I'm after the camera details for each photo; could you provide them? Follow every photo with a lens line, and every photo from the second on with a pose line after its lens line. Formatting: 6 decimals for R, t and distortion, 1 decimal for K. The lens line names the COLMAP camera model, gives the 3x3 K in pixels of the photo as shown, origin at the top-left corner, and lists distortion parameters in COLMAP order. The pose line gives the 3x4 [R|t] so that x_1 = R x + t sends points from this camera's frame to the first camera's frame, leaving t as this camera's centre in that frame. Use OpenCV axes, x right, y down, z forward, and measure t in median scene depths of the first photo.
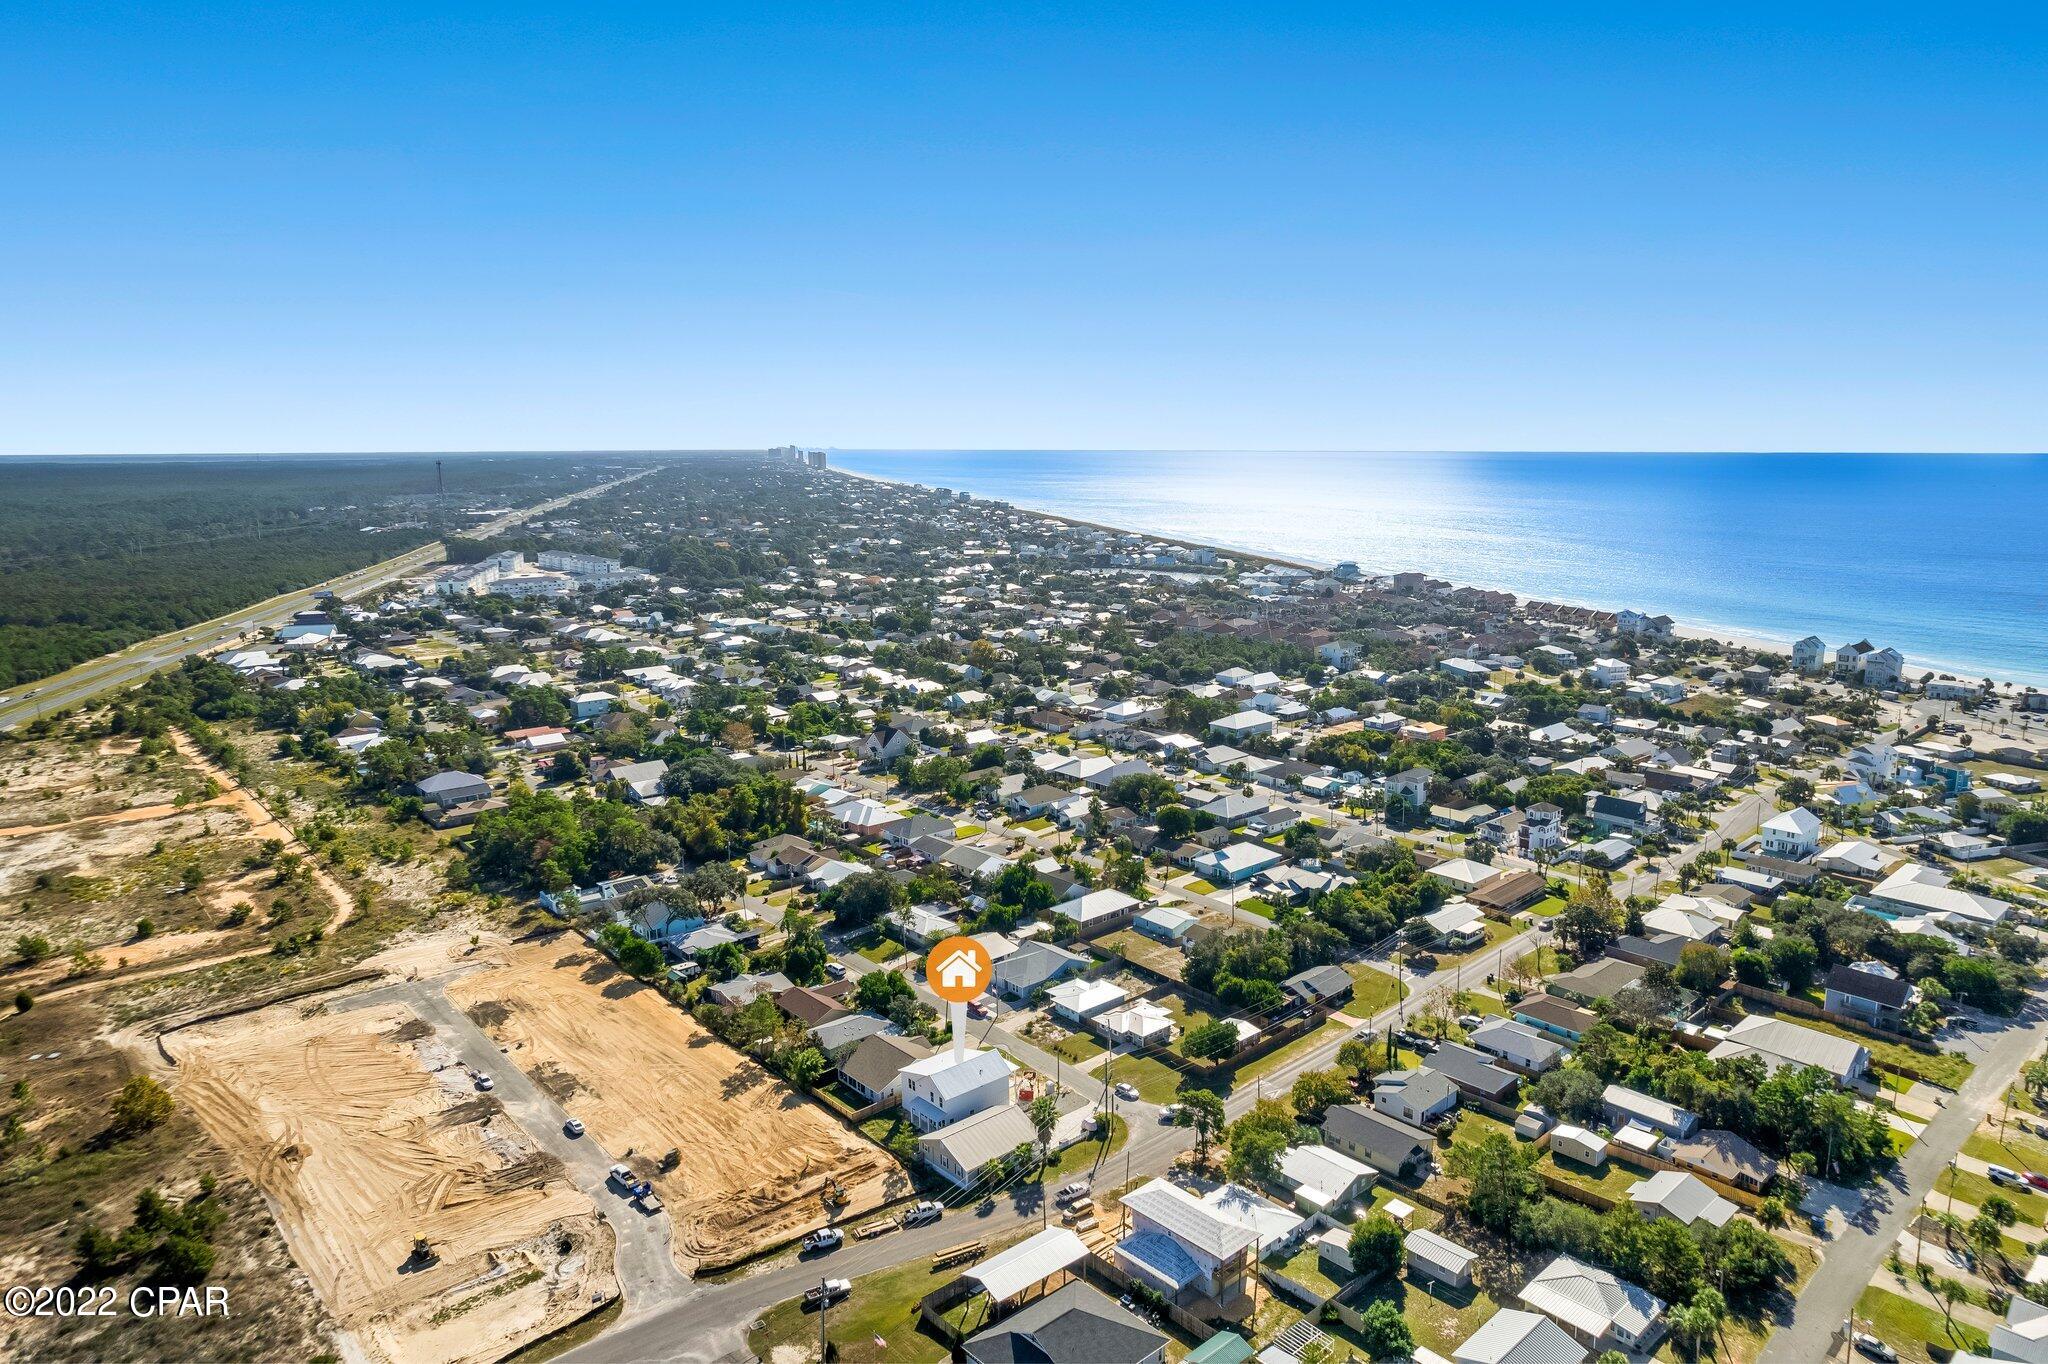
lens RADIAL K [[1293.6, 0, 1024.0], [0, 1293.6, 682.0], [0, 0, 1]] dist [-0.084988, 0.079816]
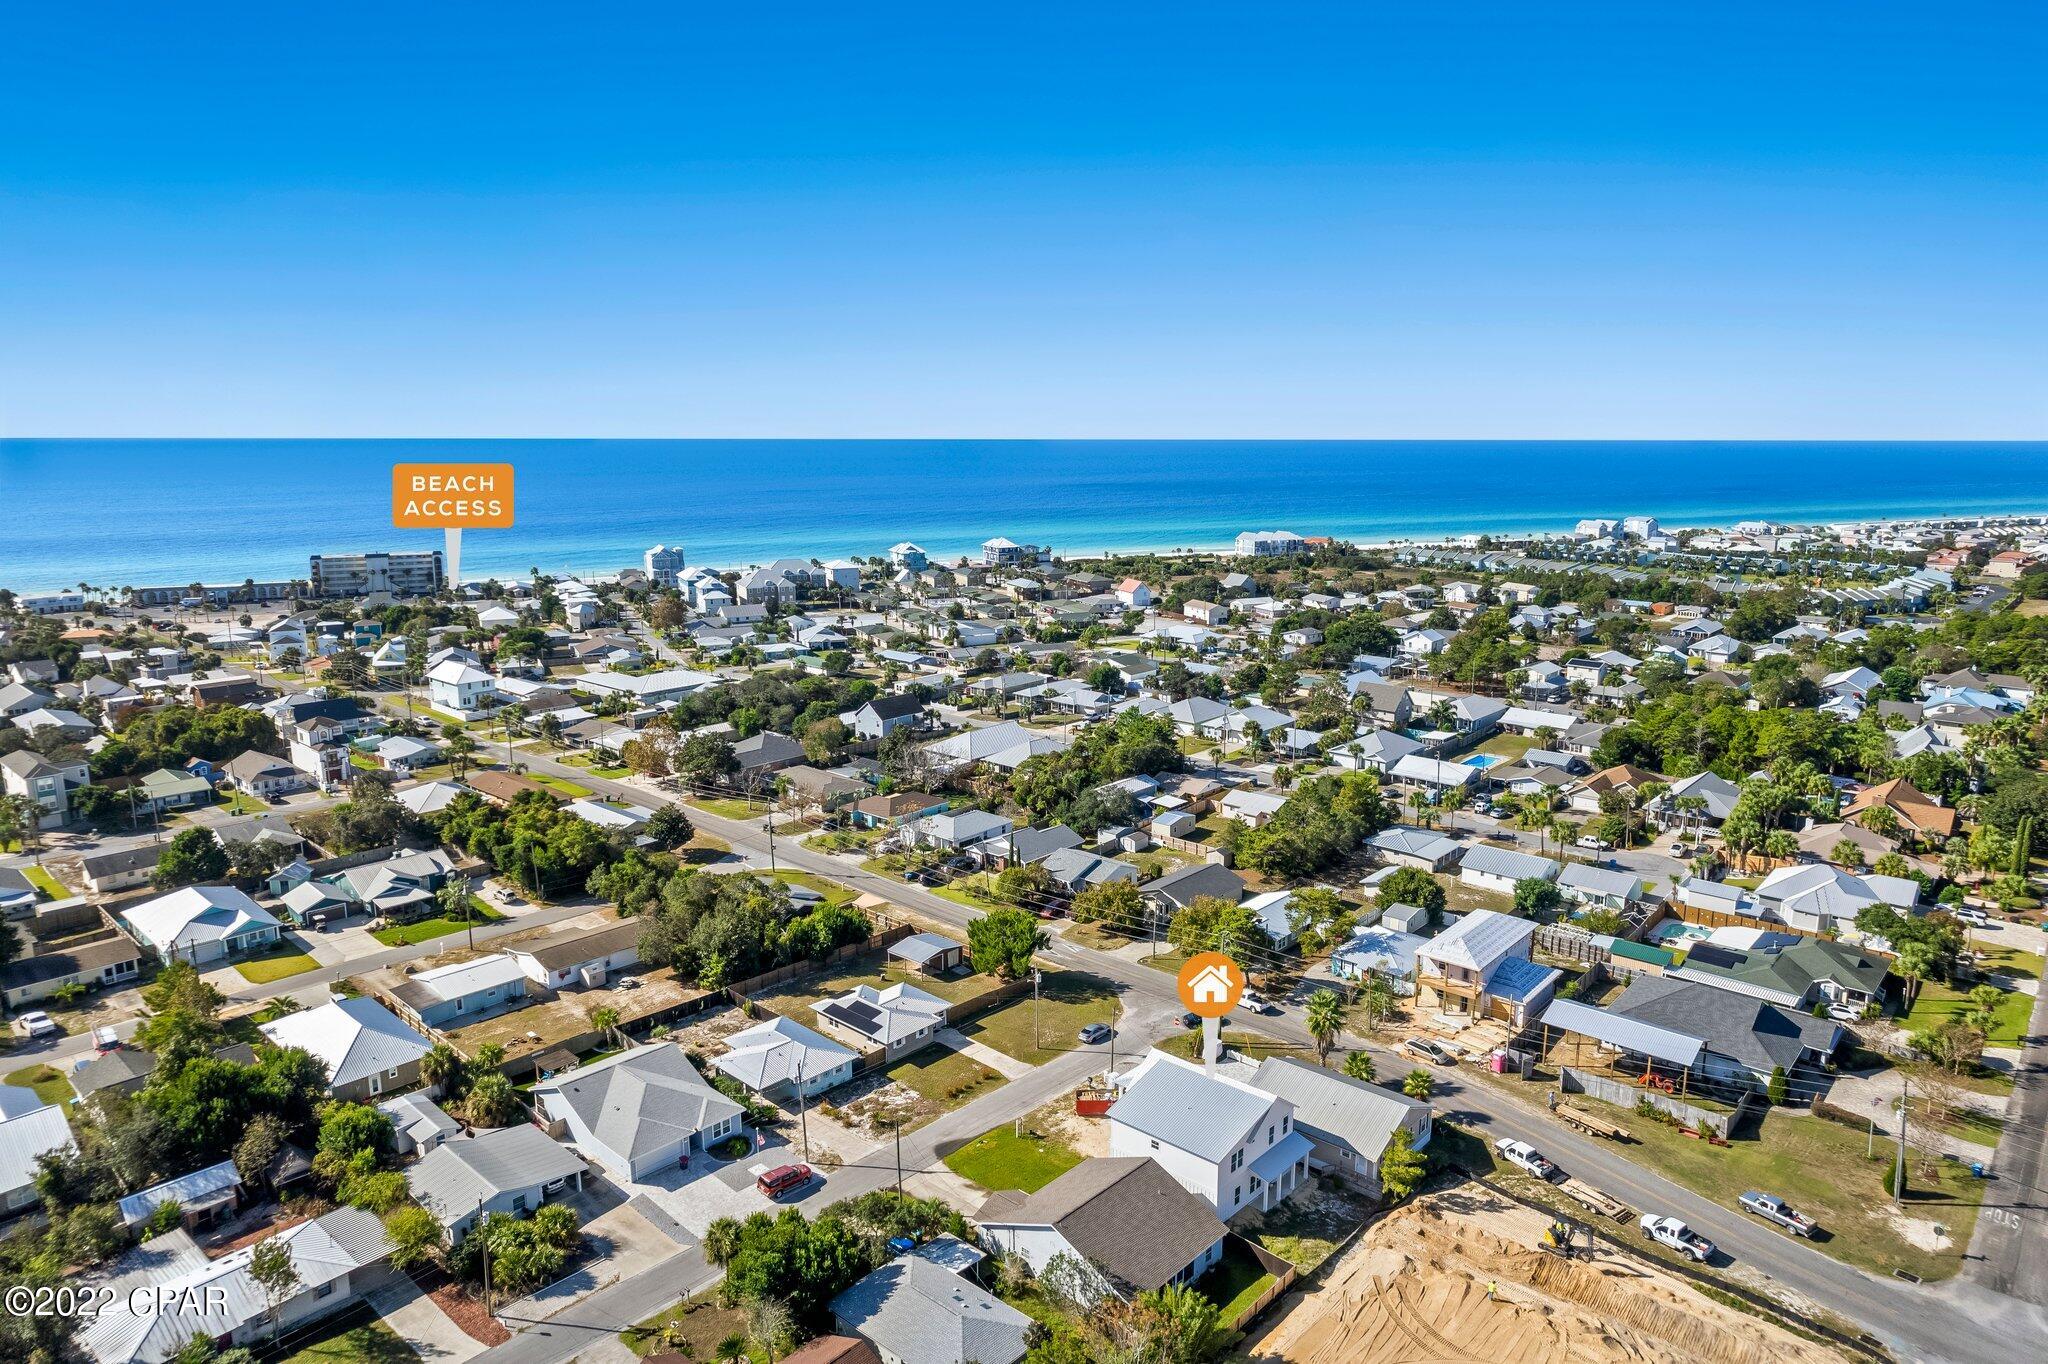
lens RADIAL K [[1293.6, 0, 1024.0], [0, 1293.6, 682.0], [0, 0, 1]] dist [-0.084988, 0.079816]
pose [[-0.107780, -0.191950, 0.975468, -0.500487], [0.175768, 0.962048, 0.208730, -0.006845], [-0.978514, 0.193953, -0.069950, 0.967555]]
